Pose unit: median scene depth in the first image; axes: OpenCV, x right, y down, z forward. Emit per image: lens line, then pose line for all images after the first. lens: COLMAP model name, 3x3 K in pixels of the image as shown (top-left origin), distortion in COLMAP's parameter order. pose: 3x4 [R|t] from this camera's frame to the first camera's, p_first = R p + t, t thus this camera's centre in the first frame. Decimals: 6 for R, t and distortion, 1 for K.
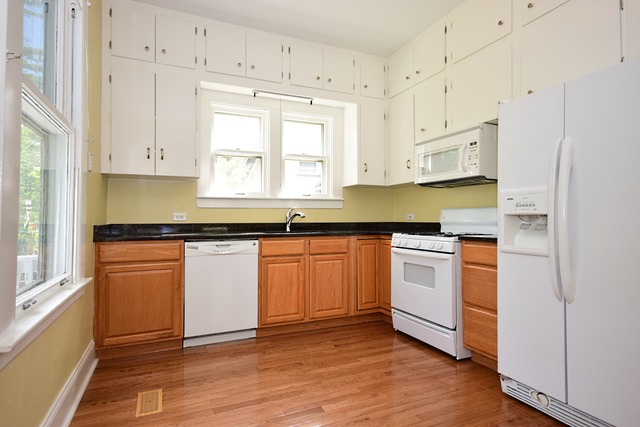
lens RADIAL K [[332.8, 0, 314.2], [0, 332.8, 214.4], [0, 0, 1]] dist [0.001037, 0.000214]
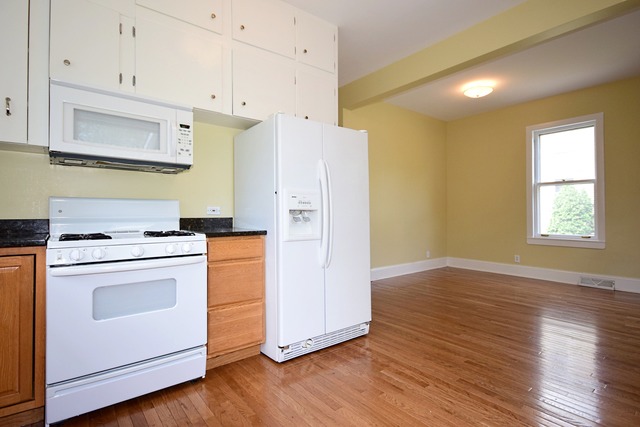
lens RADIAL K [[326.8, 0, 315.3], [0, 326.8, 209.2], [0, 0, 1]] dist [0.018954, 0.000311]
pose [[-0.240682, 0.010351, 0.970549, -0.319691], [-0.015168, 0.999781, -0.014425, 0.007979], [-0.970486, -0.018193, -0.240472, 0.647059]]
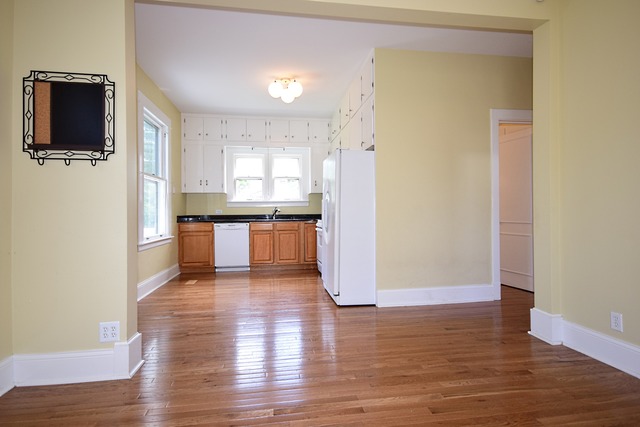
lens RADIAL K [[326.8, 0, 321.8], [0, 326.8, 211.2], [0, 0, 1]] dist [0.018954, 0.000311]
pose [[0.964342, -0.005985, -0.264592, 0.805255], [0.009352, 0.999891, 0.011467, -0.014553], [0.264494, -0.013532, 0.964292, -0.834361]]
